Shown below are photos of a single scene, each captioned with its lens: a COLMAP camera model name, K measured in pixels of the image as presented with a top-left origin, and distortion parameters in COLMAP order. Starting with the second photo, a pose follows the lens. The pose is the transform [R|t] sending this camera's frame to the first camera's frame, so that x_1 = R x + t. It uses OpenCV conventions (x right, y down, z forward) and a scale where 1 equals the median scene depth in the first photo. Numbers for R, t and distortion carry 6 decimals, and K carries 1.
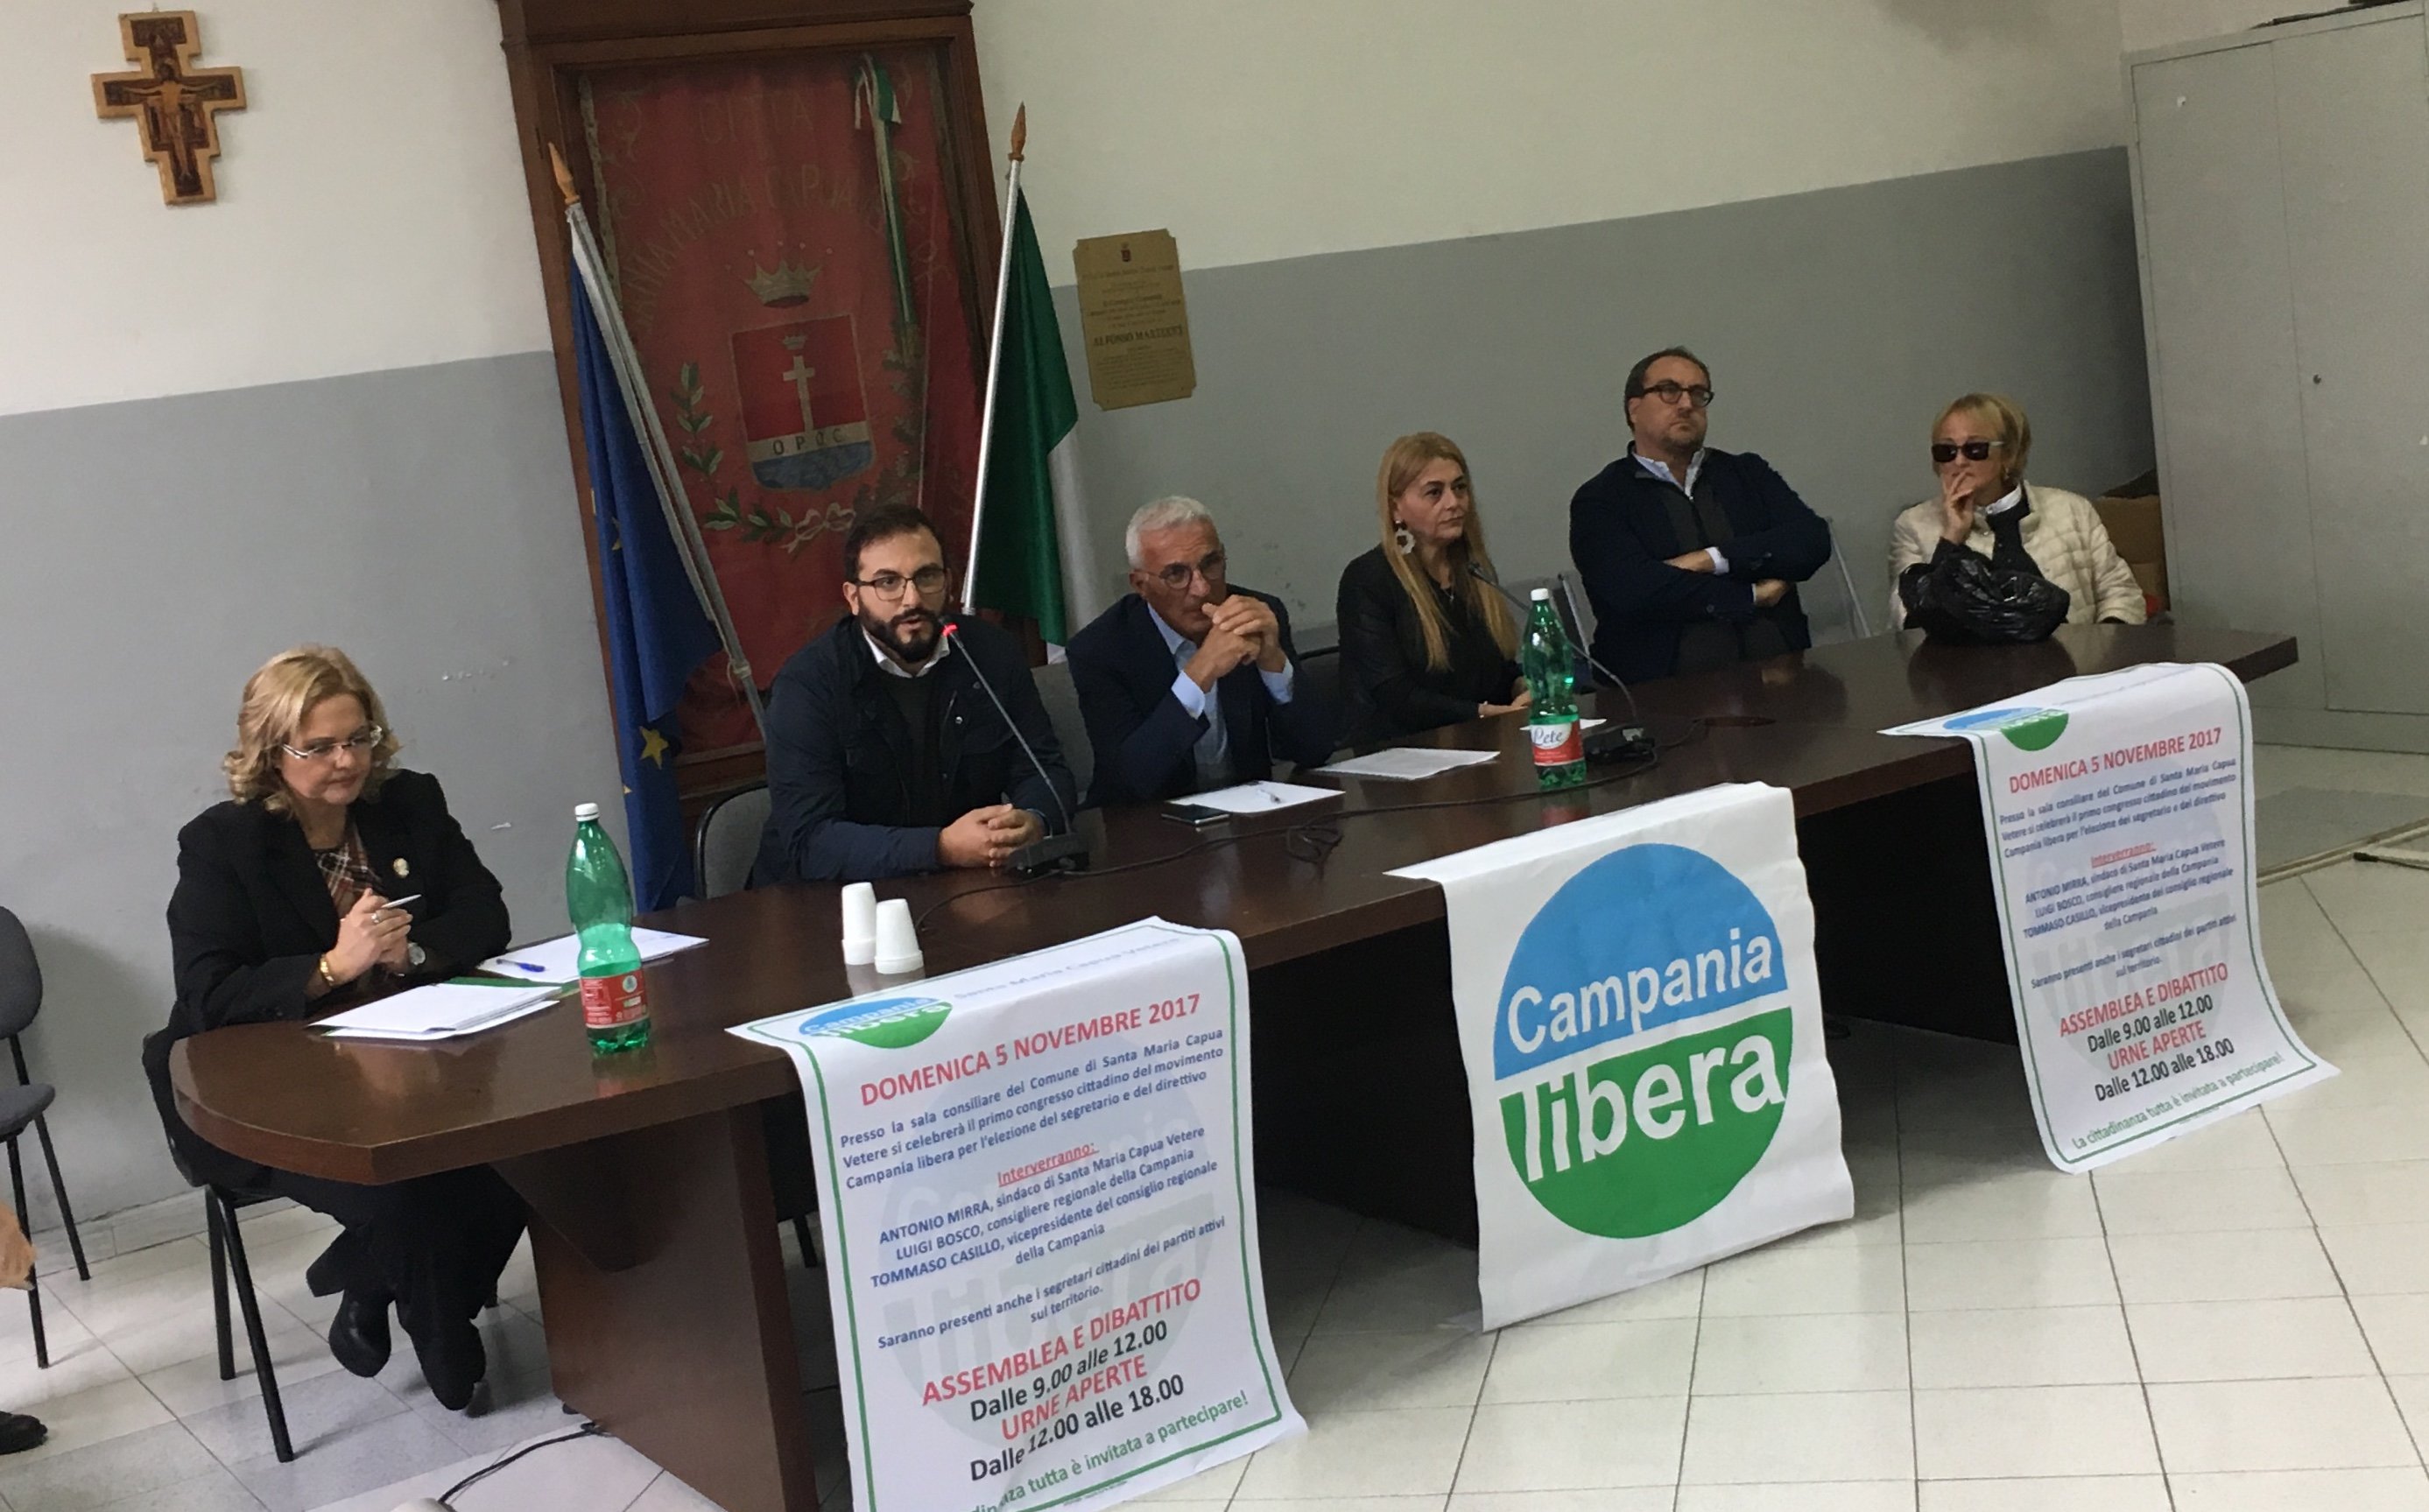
lens RADIAL K [[2904.3, 0, 1106.4], [0, 2904.3, 666.0], [0, 0, 1]] dist [0.039271, 0.041784]
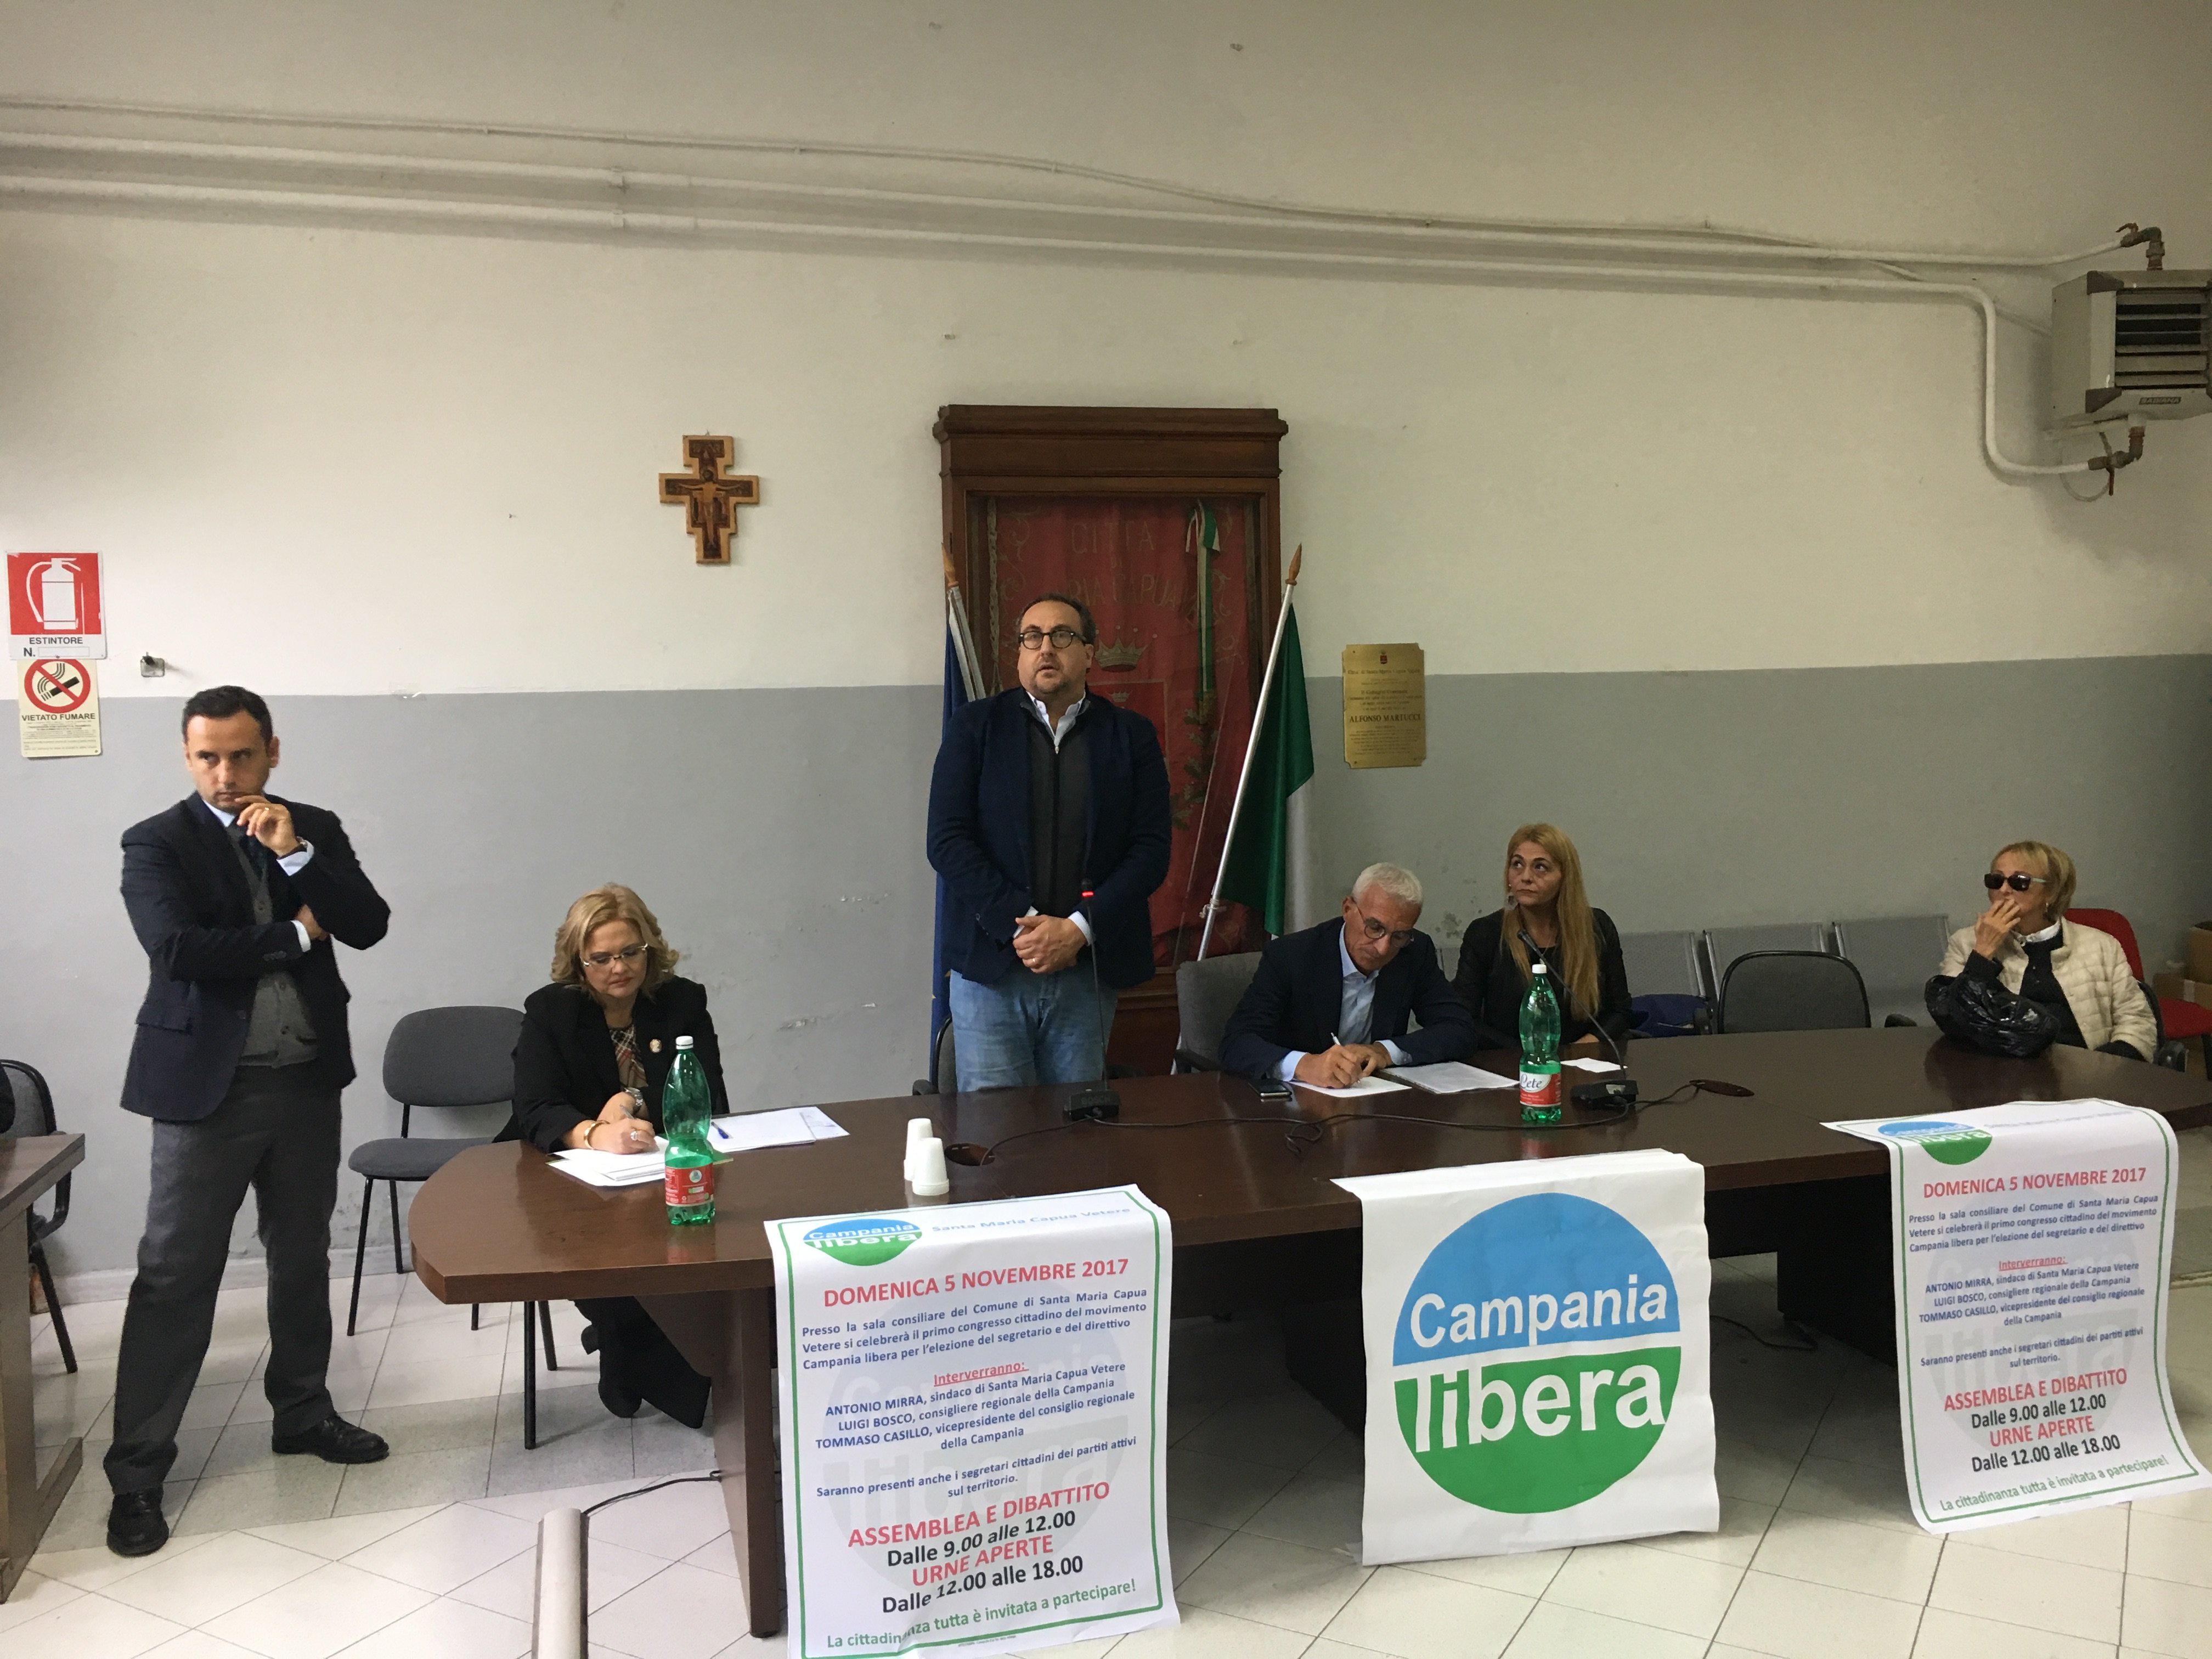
lens RADIAL K [[1830.7, 0, 1092.2], [0, 1830.7, 825.7], [0, 0, 1]] dist [0.081200, -0.103835]
pose [[0.955011, 0.128644, -0.267217, 0.168911], [-0.135715, 0.990715, -0.008084, -0.053210], [0.263696, 0.043986, 0.963602, 0.180079]]
